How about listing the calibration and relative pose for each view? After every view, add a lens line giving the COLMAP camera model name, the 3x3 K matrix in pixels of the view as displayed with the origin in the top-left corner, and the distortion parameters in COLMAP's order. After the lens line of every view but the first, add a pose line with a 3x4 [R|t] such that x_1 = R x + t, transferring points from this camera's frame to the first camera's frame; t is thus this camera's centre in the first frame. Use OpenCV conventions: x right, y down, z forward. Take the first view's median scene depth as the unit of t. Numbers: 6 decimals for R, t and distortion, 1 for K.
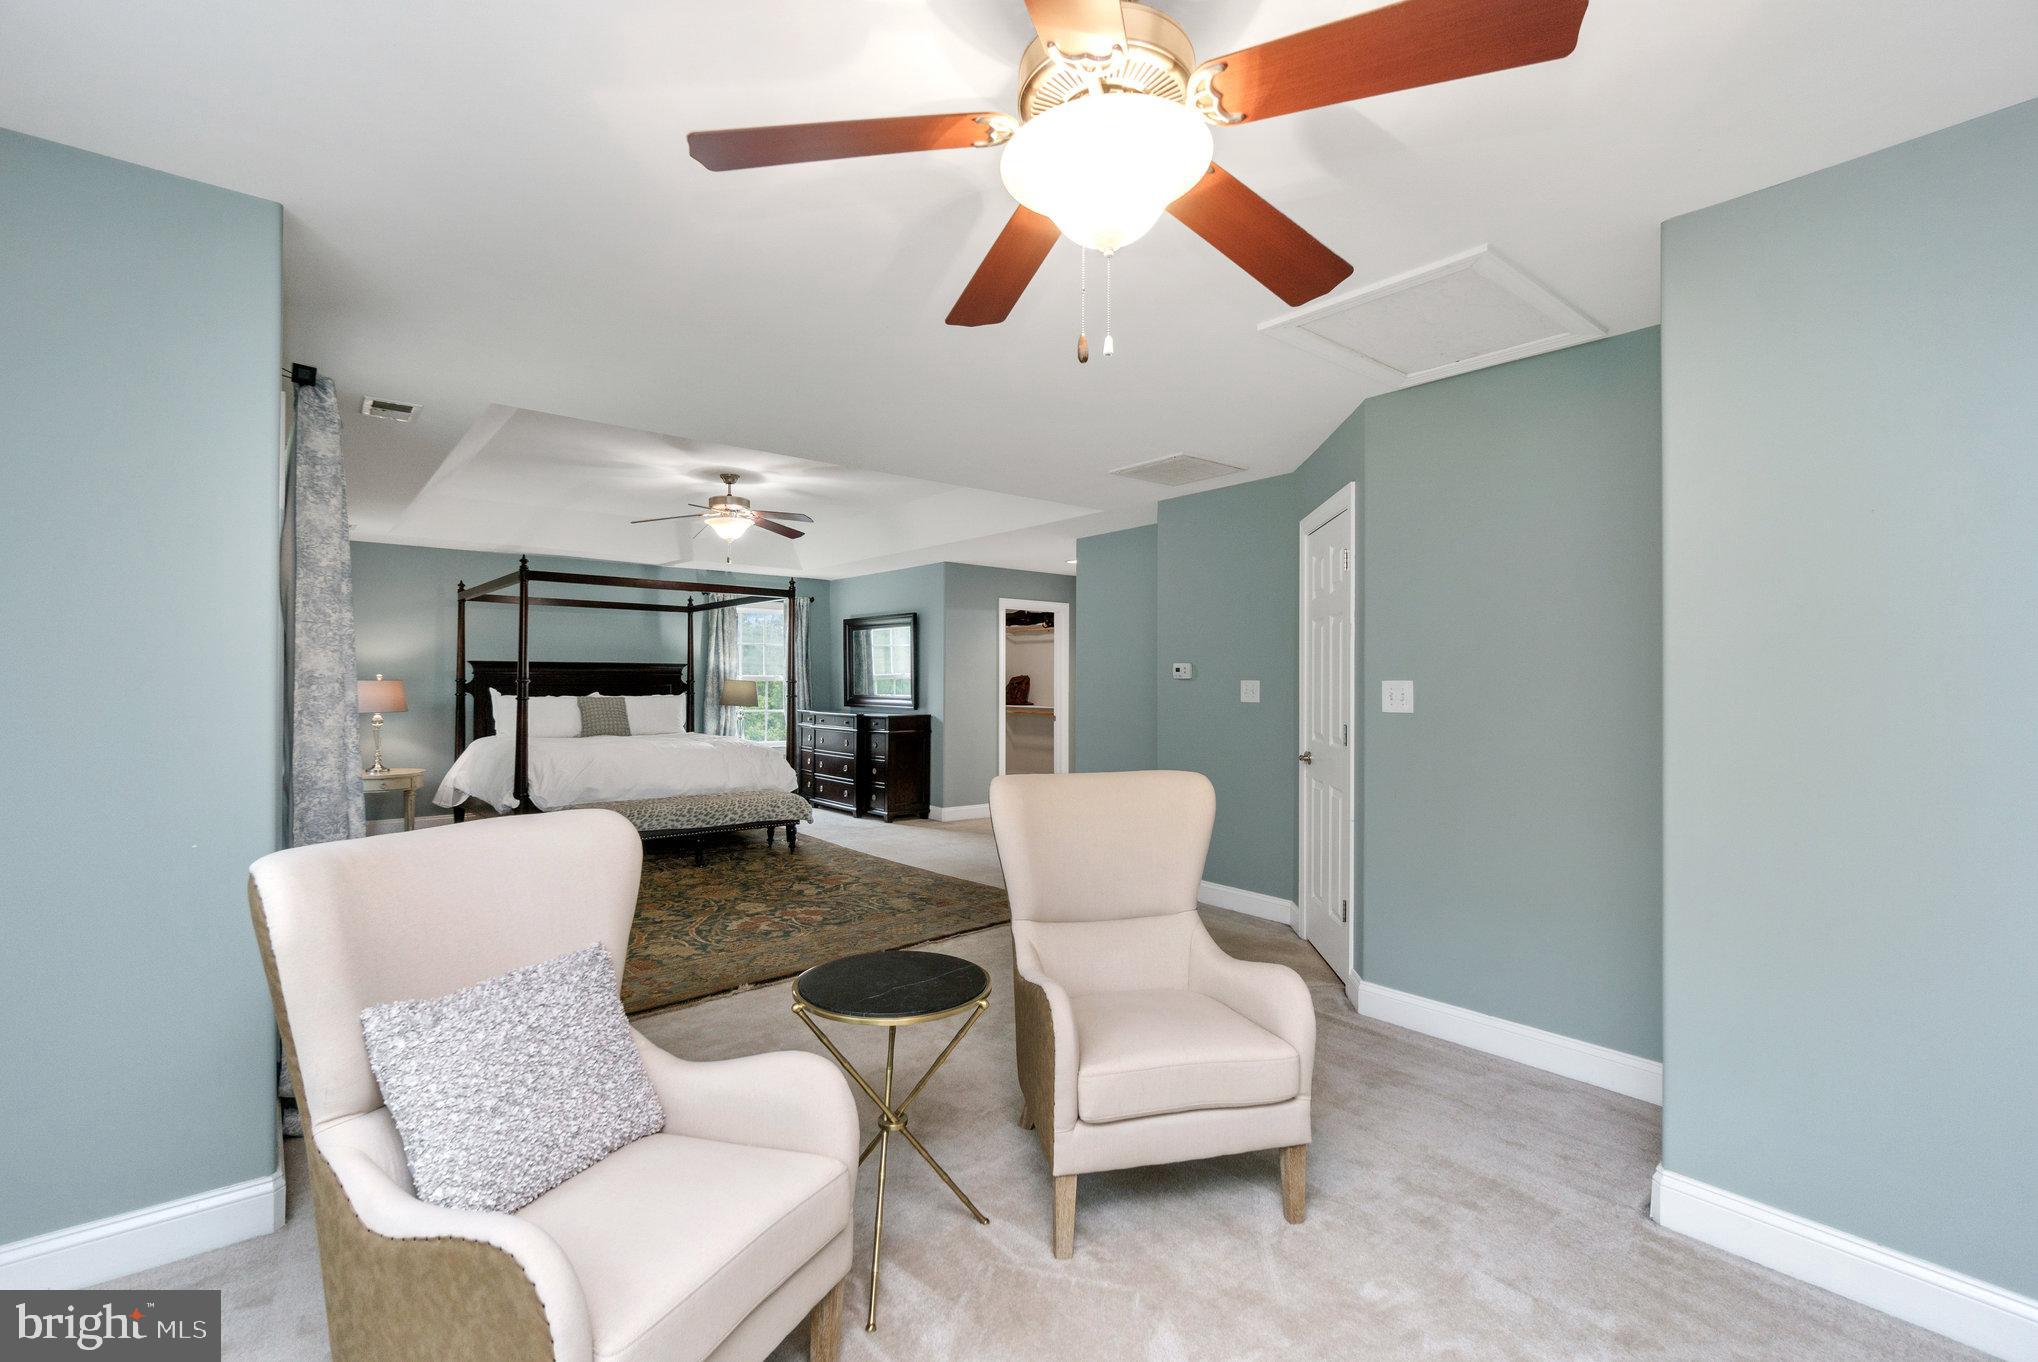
lens RADIAL K [[897.6, 0, 1017.3], [0, 897.6, 674.3], [0, 0, 1]] dist [-0.002333, 0.000468]
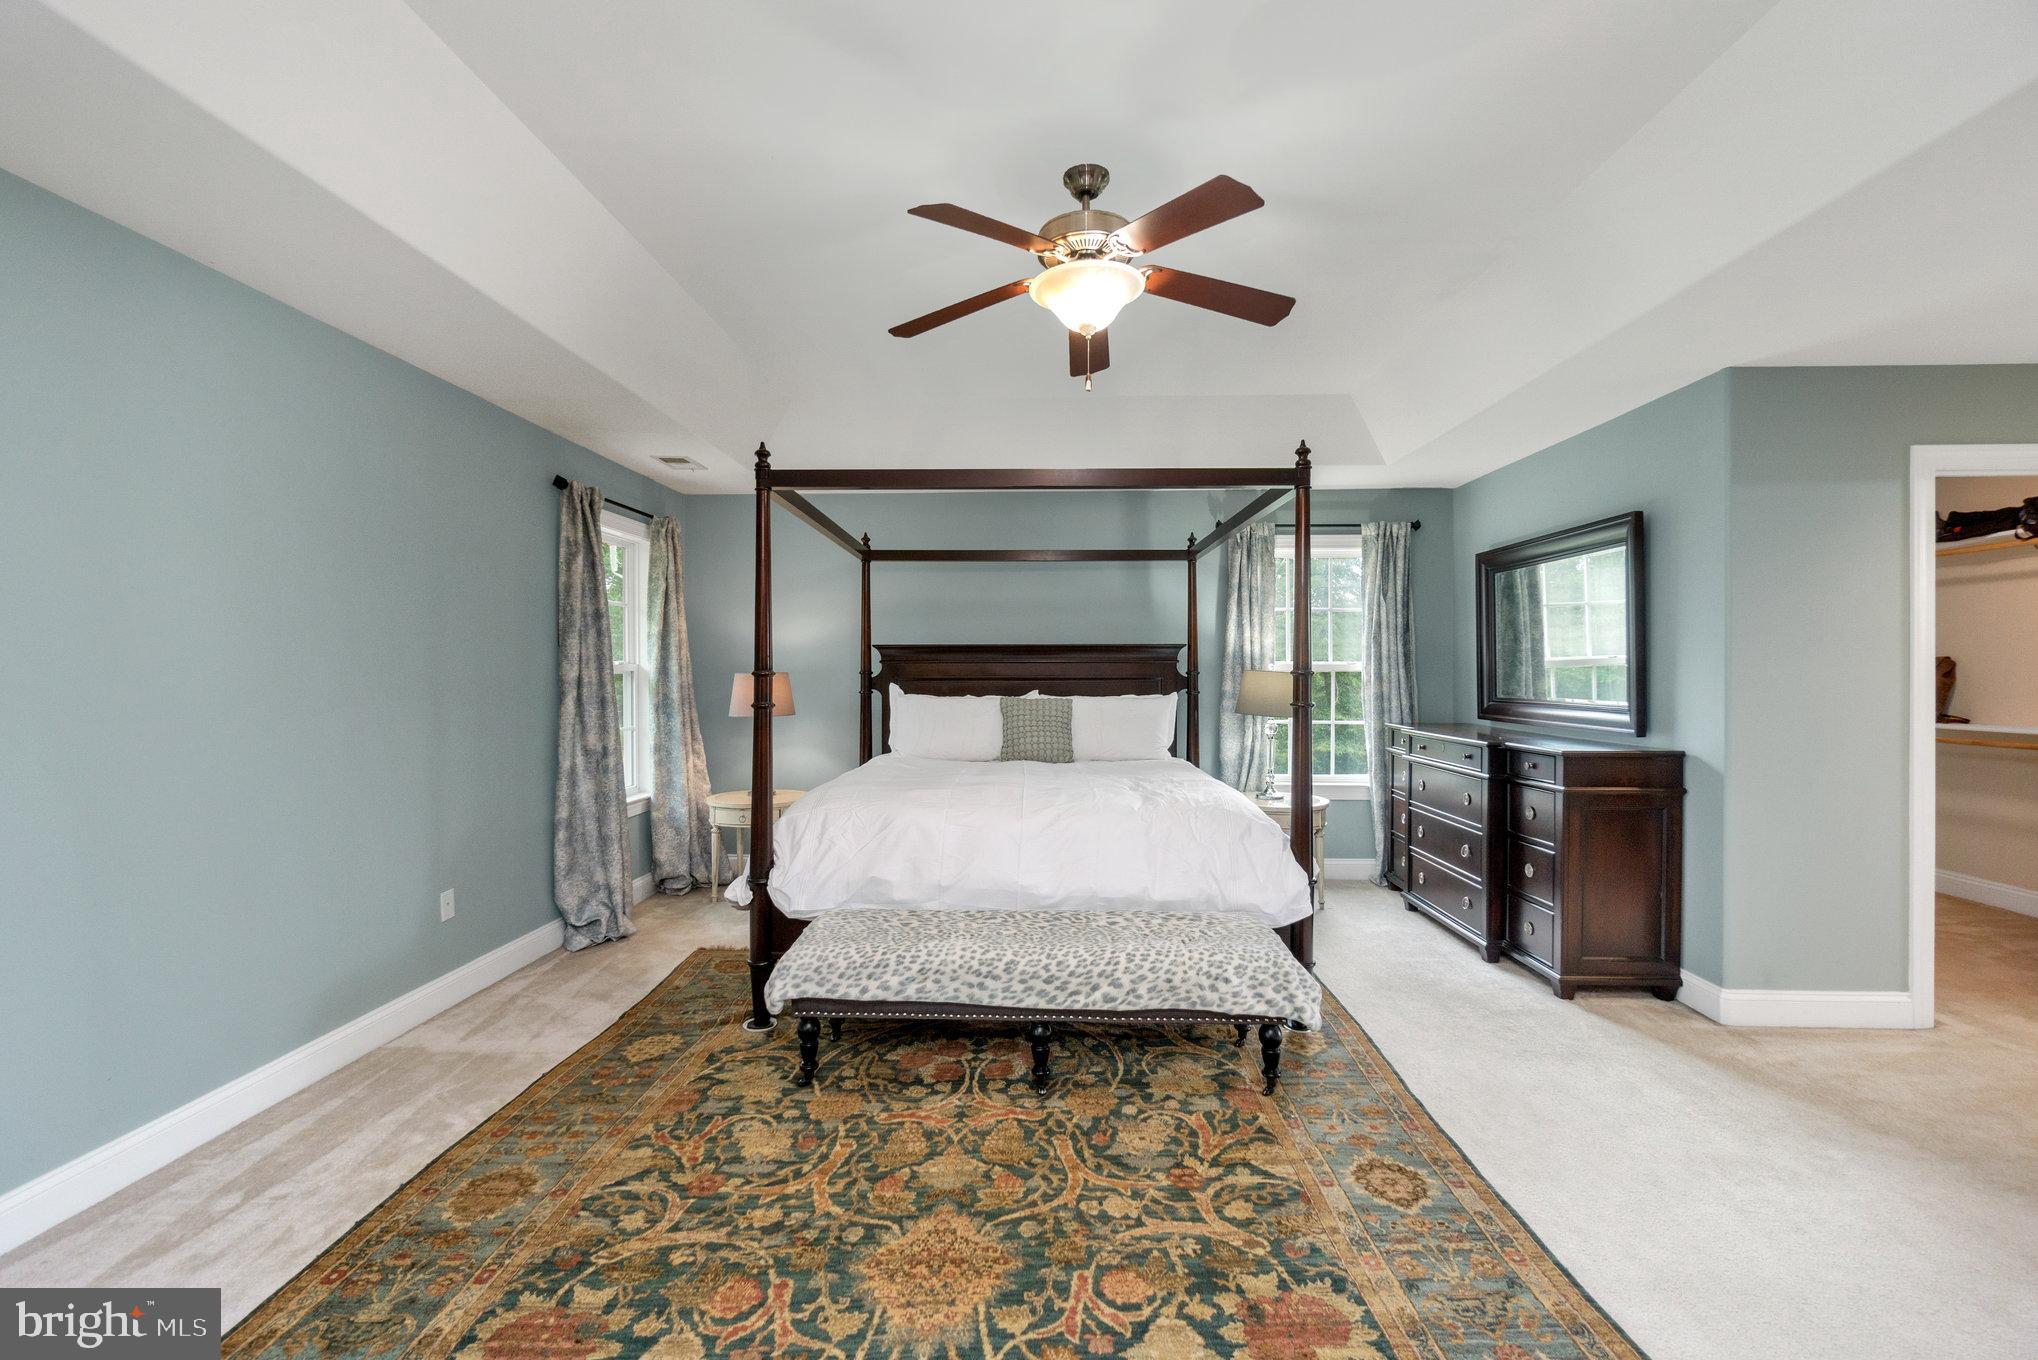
lens RADIAL K [[897.6, 0, 1017.3], [0, 897.6, 673.3], [0, 0, 1]] dist [-0.002333, 0.000468]
pose [[0.745510, -0.003723, -0.666484, -0.048608], [0.008836, 0.999952, 0.004297, 0.004598], [0.666436, -0.009092, 0.745507, 0.473803]]
